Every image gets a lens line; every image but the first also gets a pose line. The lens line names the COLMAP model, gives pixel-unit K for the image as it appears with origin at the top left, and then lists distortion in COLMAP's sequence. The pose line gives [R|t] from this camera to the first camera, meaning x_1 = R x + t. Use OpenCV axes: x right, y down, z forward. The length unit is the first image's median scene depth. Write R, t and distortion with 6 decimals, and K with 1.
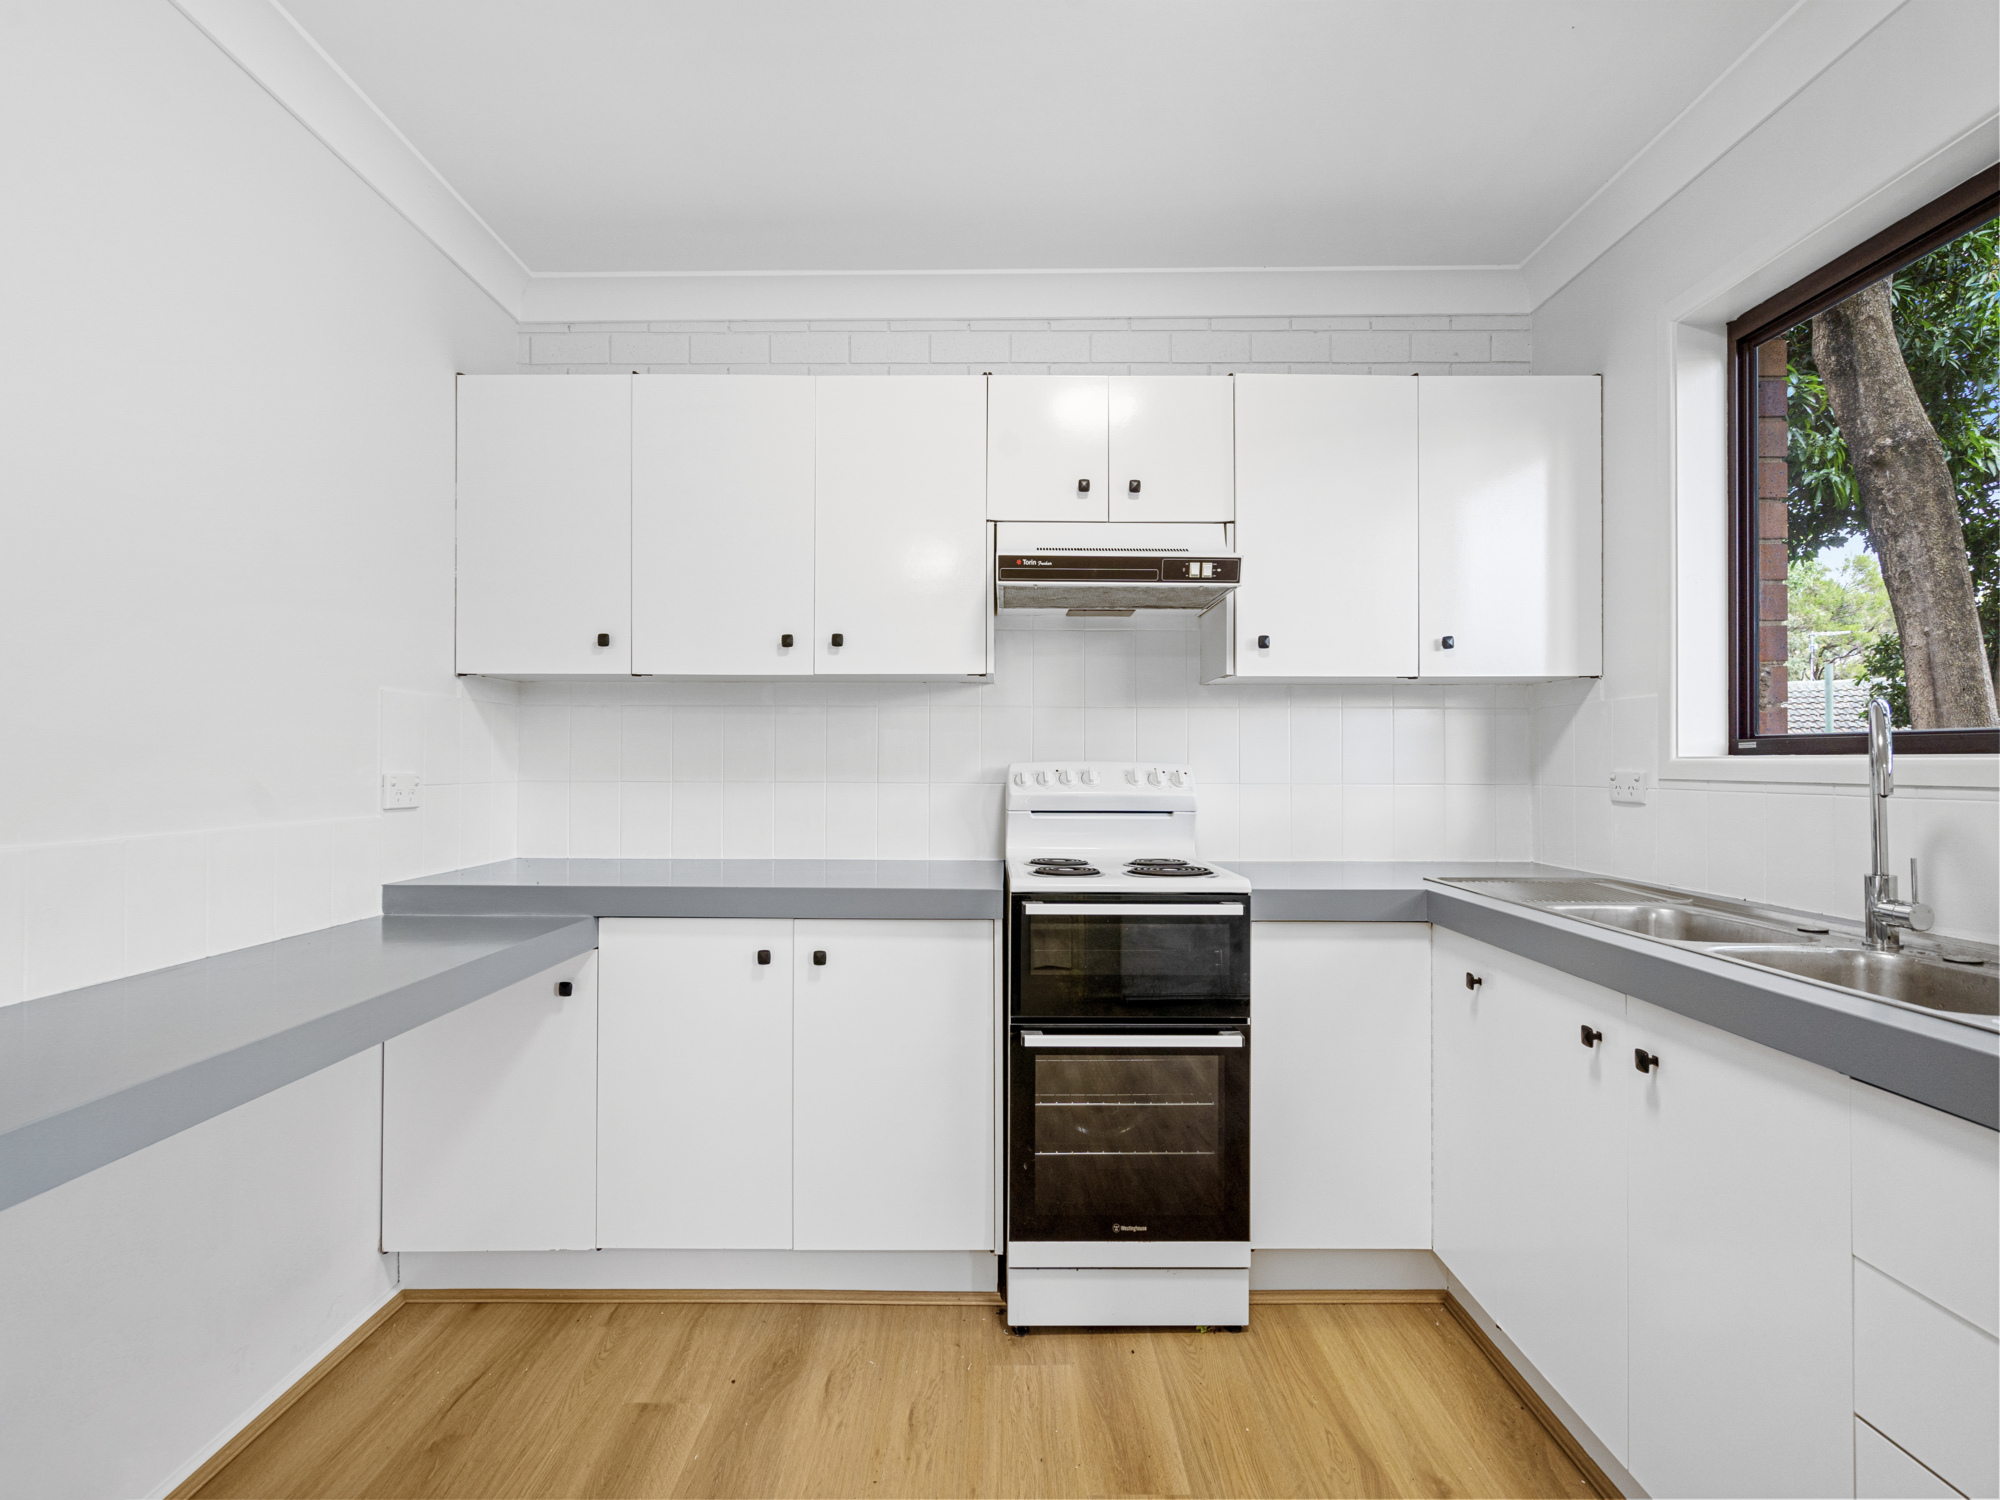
lens RADIAL K [[915.2, 0, 1000.0], [0, 915.2, 750.0], [0, 0, 1]] dist [0.000087, 0.001140]
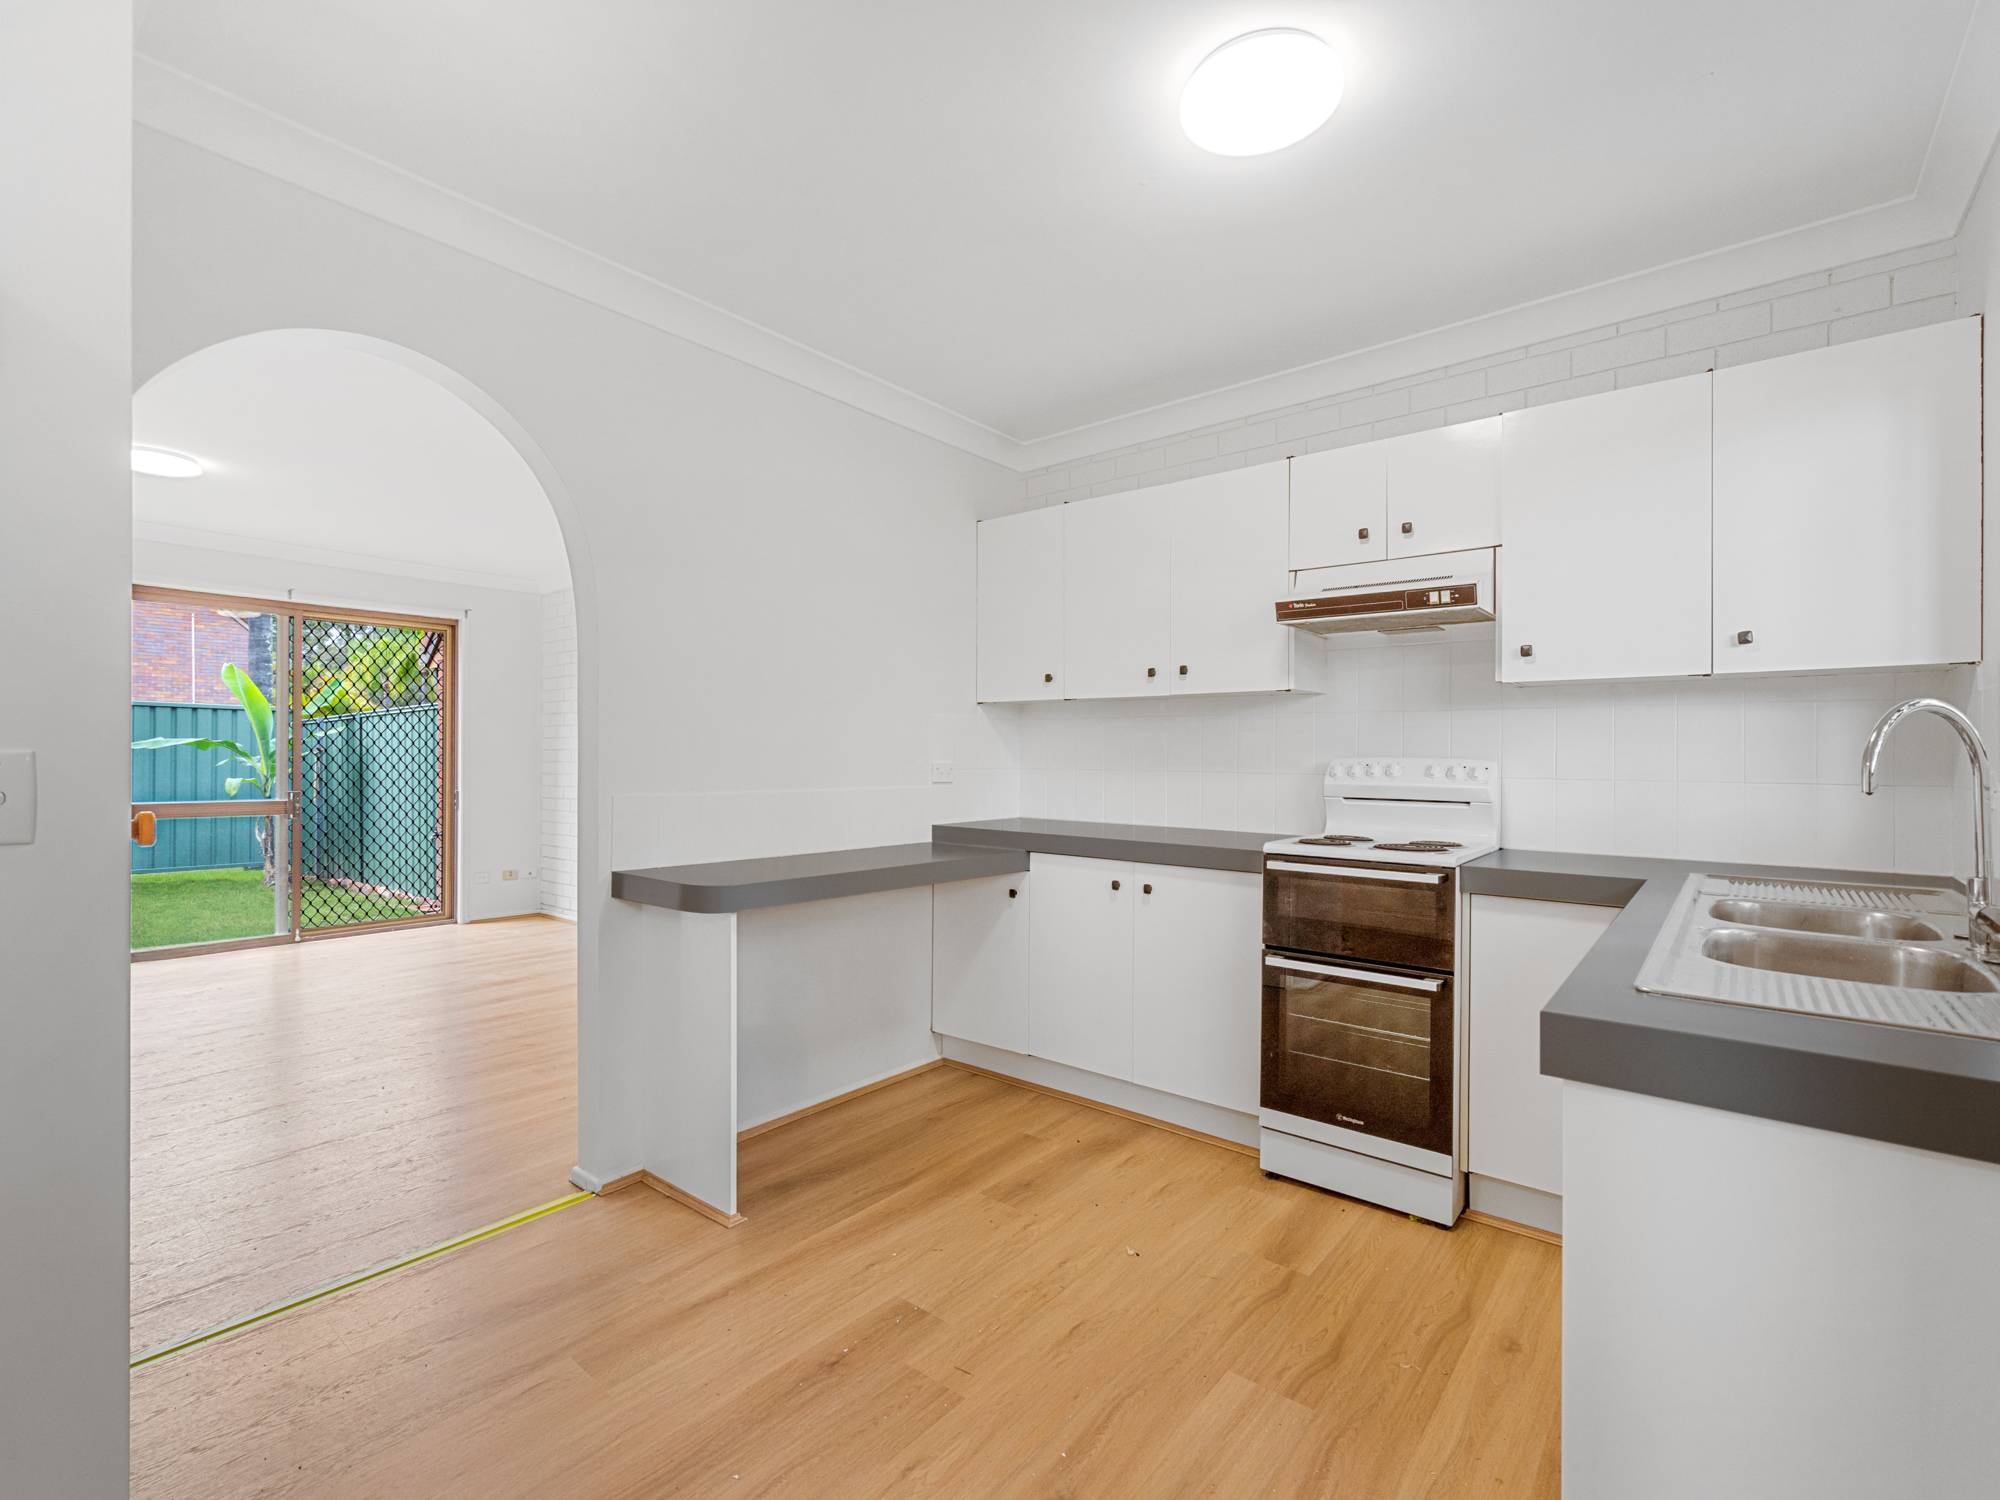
lens RADIAL K [[922.5, 0, 1000.0], [0, 922.5, 750.0], [0, 0, 1]] dist [0.024364, -0.000035]
pose [[0.778182, -0.000097, -0.628039, 0.533474], [0.002368, 0.999993, 0.002779, -0.002700], [0.628035, -0.003650, 0.778177, -0.300331]]
